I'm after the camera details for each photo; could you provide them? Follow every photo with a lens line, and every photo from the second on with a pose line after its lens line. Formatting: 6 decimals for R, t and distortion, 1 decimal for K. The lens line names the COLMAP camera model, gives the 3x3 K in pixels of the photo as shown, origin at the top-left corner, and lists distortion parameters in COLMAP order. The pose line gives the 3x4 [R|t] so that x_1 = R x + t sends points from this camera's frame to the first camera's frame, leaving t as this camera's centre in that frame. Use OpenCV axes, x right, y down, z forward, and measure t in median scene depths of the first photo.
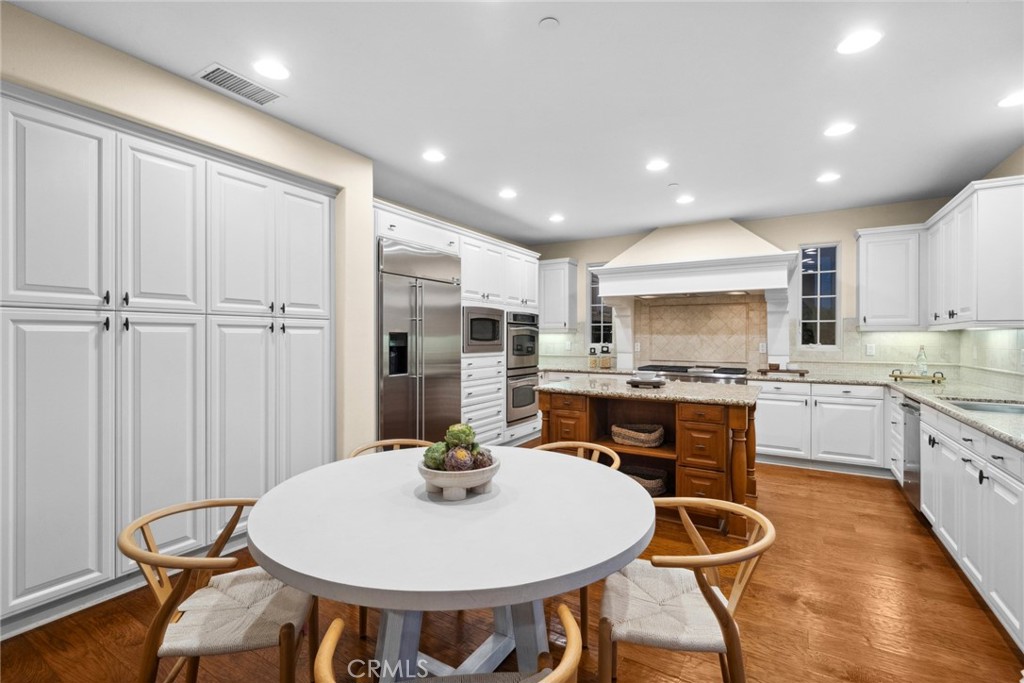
lens RADIAL K [[460.8, 0, 507.1], [0, 460.8, 336.7], [0, 0, 1]] dist [0.003382, 0.000328]
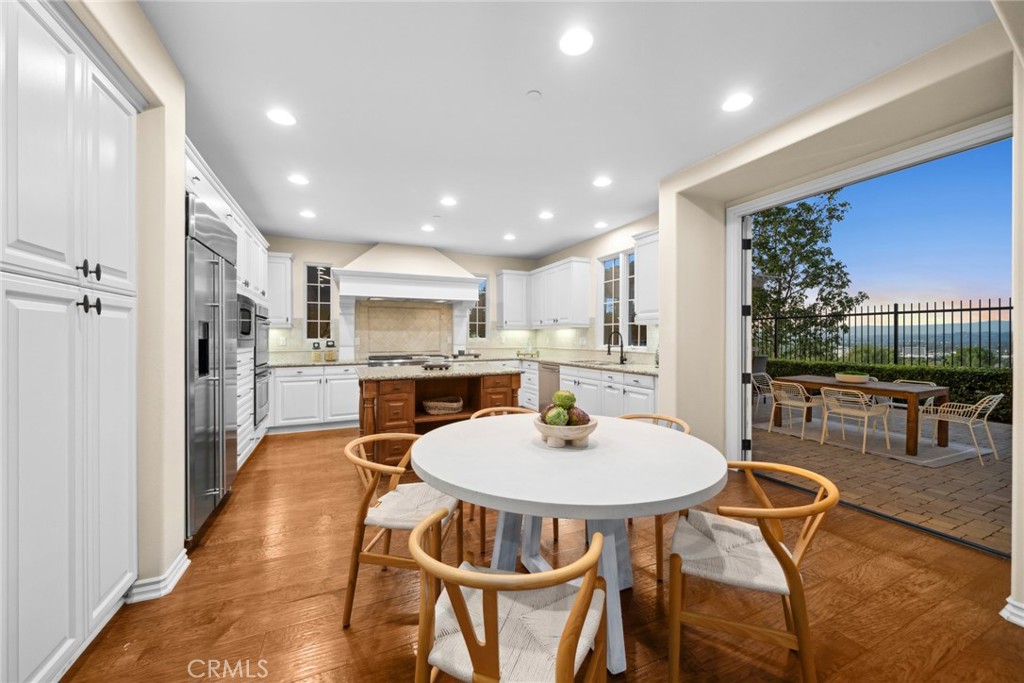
lens RADIAL K [[379.5, 0, 510.5], [0, 379.5, 334.9], [0, 0, 1]] dist [-0.002731, -0.000065]
pose [[0.560854, 0.001371, 0.827913, -0.333799], [0.001856, 0.999994, -0.002913, 0.011688], [-0.827912, 0.003170, 0.560849, 0.166007]]
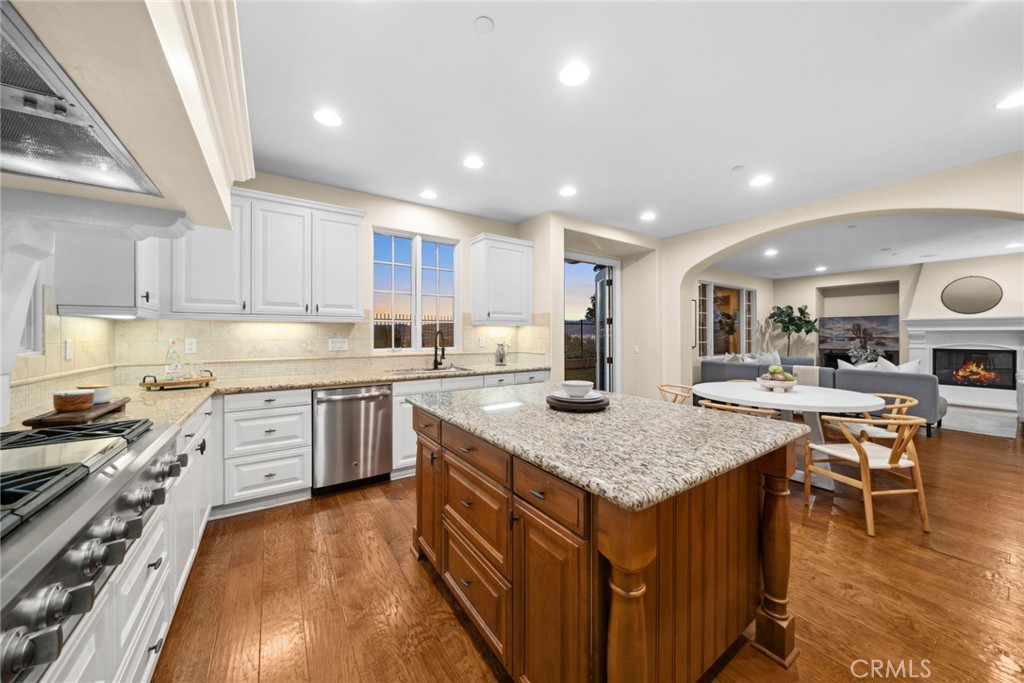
lens RADIAL K [[351.4, 0, 515.8], [0, 351.4, 338.0], [0, 0, 1]] dist [-0.003705, -0.000020]
pose [[-0.917899, -0.000022, 0.396814, 0.136246], [0.001358, 0.999994, 0.003199, 0.013590], [-0.396812, 0.003475, -0.917893, 1.053739]]
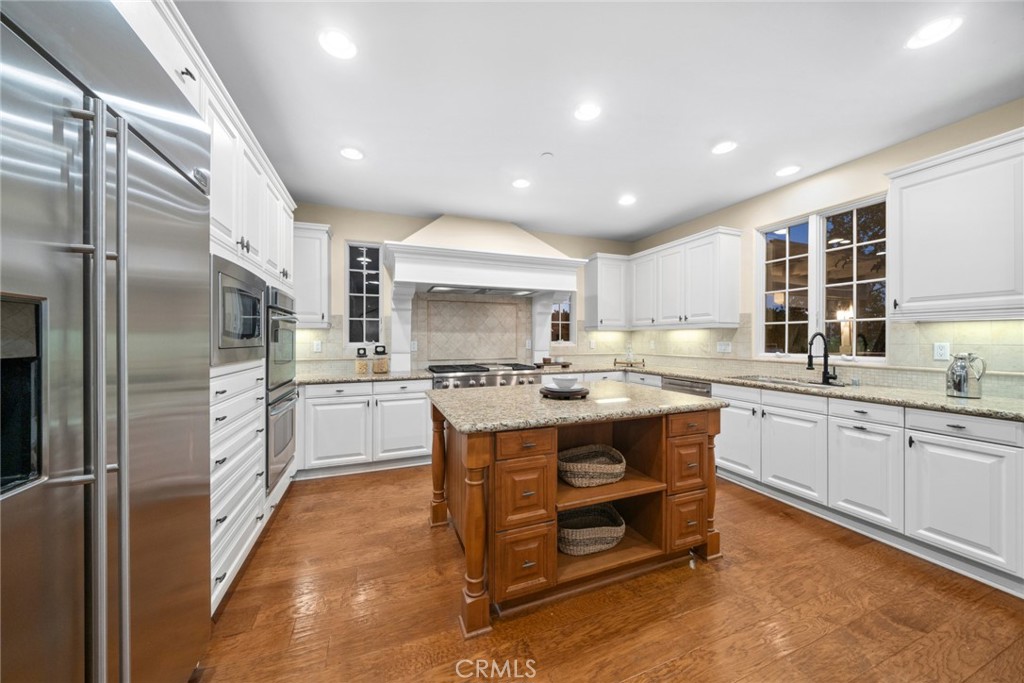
lens RADIAL K [[351.4, 0, 511.0], [0, 351.4, 336.8], [0, 0, 1]] dist [-0.003705, -0.000020]
pose [[0.603951, 0.001596, 0.797020, -0.156476], [0.000621, 0.999997, -0.002473, 0.007757], [-0.797021, 0.001988, 0.603948, 0.517143]]
